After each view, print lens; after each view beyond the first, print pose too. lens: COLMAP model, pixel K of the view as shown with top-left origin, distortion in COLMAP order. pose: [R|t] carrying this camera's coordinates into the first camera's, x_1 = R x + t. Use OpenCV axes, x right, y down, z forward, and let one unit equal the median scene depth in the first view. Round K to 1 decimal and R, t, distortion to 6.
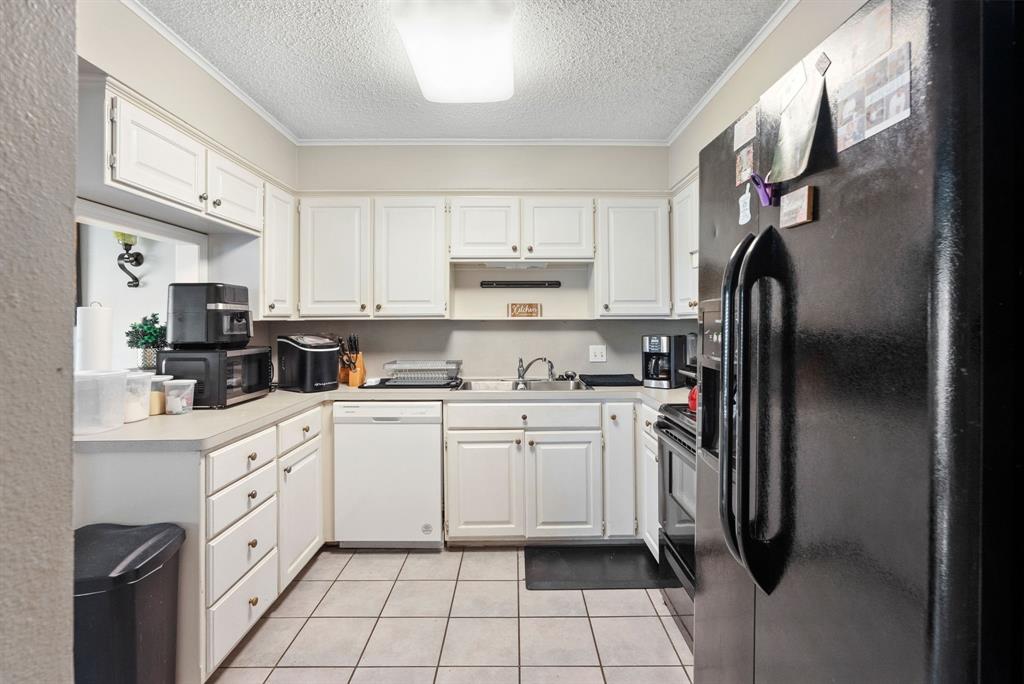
lens RADIAL K [[483.1, 0, 524.5], [0, 483.1, 317.7], [0, 0, 1]] dist [-0.005406, -0.000471]
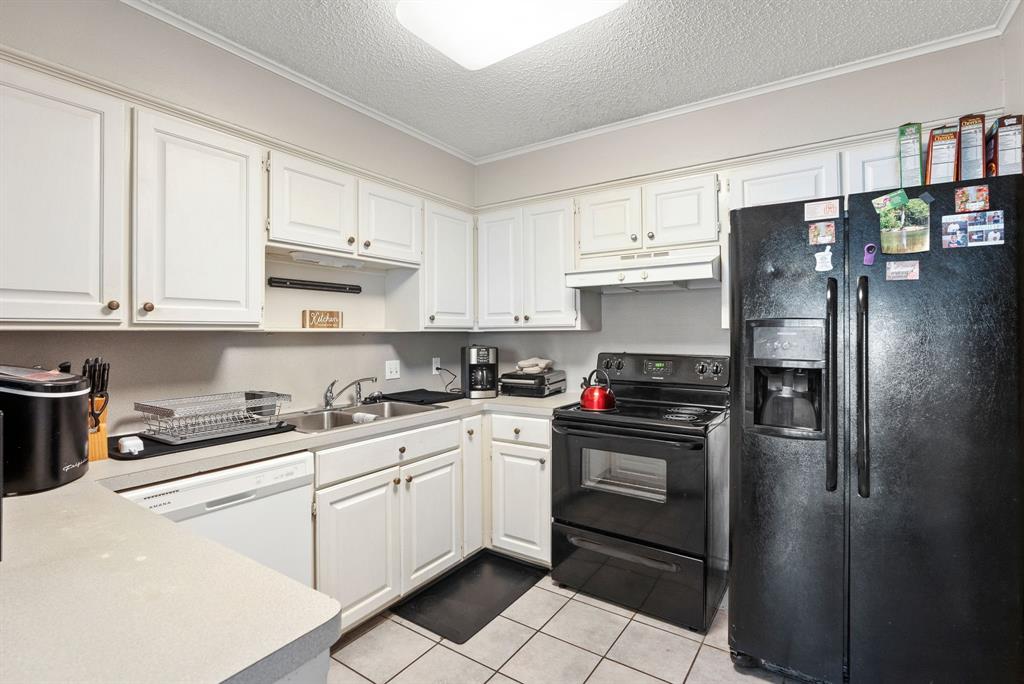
lens RADIAL K [[483.1, 0, 512.5], [0, 483.1, 330.8], [0, 0, 1]] dist [-0.005406, -0.000471]
pose [[0.575388, 0.005480, 0.817862, -0.509408], [-0.005935, 0.999979, -0.002525, 0.003257], [-0.817859, -0.003401, 0.575409, 0.337001]]
